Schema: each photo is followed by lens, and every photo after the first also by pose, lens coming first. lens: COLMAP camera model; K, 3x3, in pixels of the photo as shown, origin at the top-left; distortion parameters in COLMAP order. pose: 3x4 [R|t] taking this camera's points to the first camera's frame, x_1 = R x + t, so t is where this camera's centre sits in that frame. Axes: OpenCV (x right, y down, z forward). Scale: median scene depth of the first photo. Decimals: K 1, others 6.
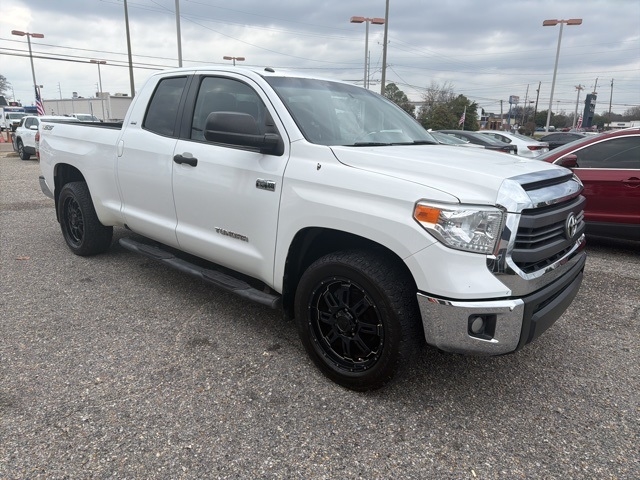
lens RADIAL K [[450.2, 0, 321.4], [0, 450.2, 239.1], [0, 0, 1]] dist [0.047224, -0.053001]
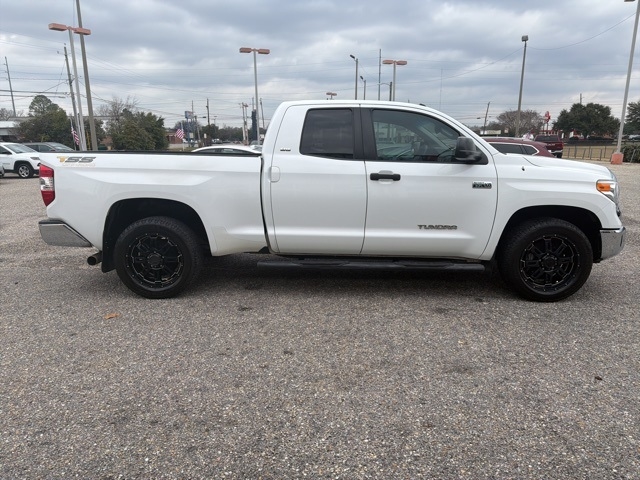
lens RADIAL K [[450.2, 0, 316.3], [0, 450.2, 237.9], [0, 0, 1]] dist [0.047224, -0.053001]
pose [[0.774722, -0.161468, 0.611338, -1.322180], [0.180824, 0.983043, 0.030492, -0.085865], [-0.605895, 0.086922, 0.790782, 0.162455]]
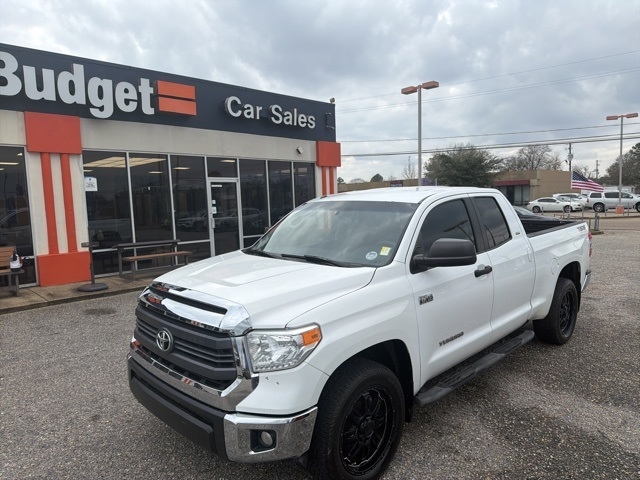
lens RADIAL K [[450.2, 0, 328.8], [0, 450.2, 236.8], [0, 0, 1]] dist [0.047224, -0.053001]
pose [[-0.060044, 0.061795, -0.996281, 1.368752], [-0.220849, 0.972525, 0.073631, -0.376218], [0.973458, 0.224449, -0.044747, 1.167727]]
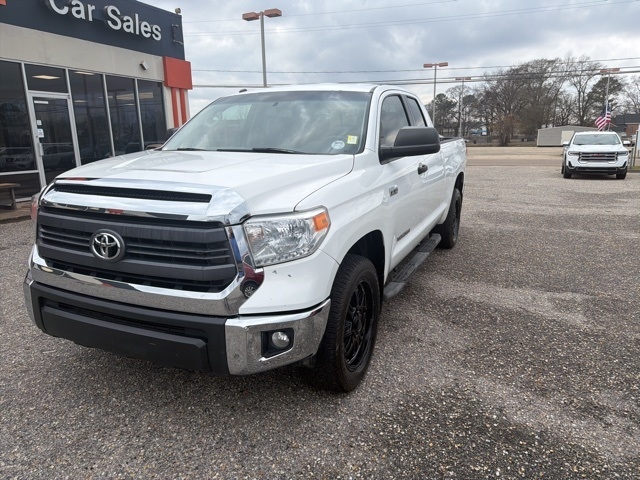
lens RADIAL K [[450.2, 0, 328.2], [0, 450.2, 236.4], [0, 0, 1]] dist [0.047224, -0.053001]
pose [[0.298861, 0.176694, -0.937796, 1.229064], [-0.215770, 0.969772, 0.113956, -0.192945], [0.929584, 0.168291, 0.327952, 0.928002]]
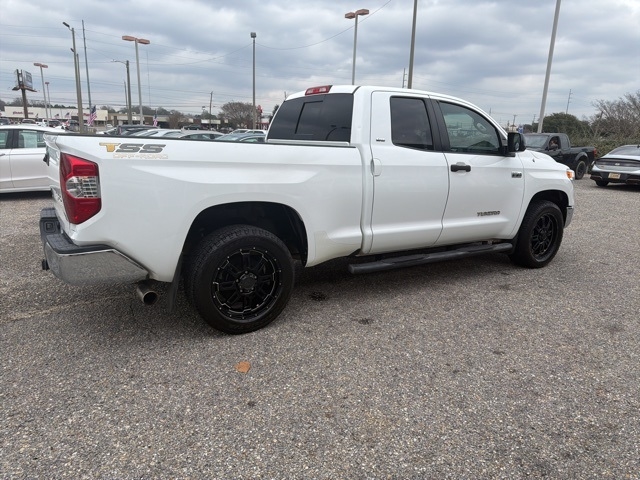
lens RADIAL K [[450.2, 0, 321.5], [0, 450.2, 240.0], [0, 0, 1]] dist [0.047224, -0.053001]
pose [[0.276627, -0.238469, 0.930919, -1.777839], [0.214147, 0.959659, 0.182196, -0.318722], [-0.936813, 0.148953, 0.316535, 1.068669]]
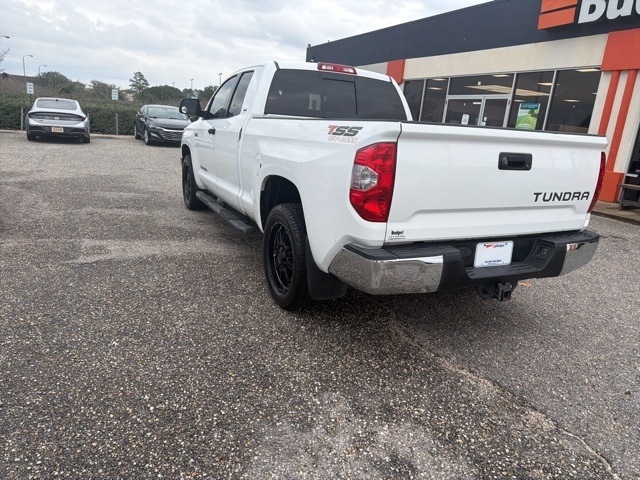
lens RADIAL K [[450.2, 0, 321.5], [0, 450.2, 241.9], [0, 0, 1]] dist [0.047224, -0.053001]
pose [[-0.918118, -0.194570, 0.345255, -0.899155], [-0.006200, 0.878128, 0.478385, -0.718909], [-0.396258, 0.437074, -0.807432, 2.881197]]
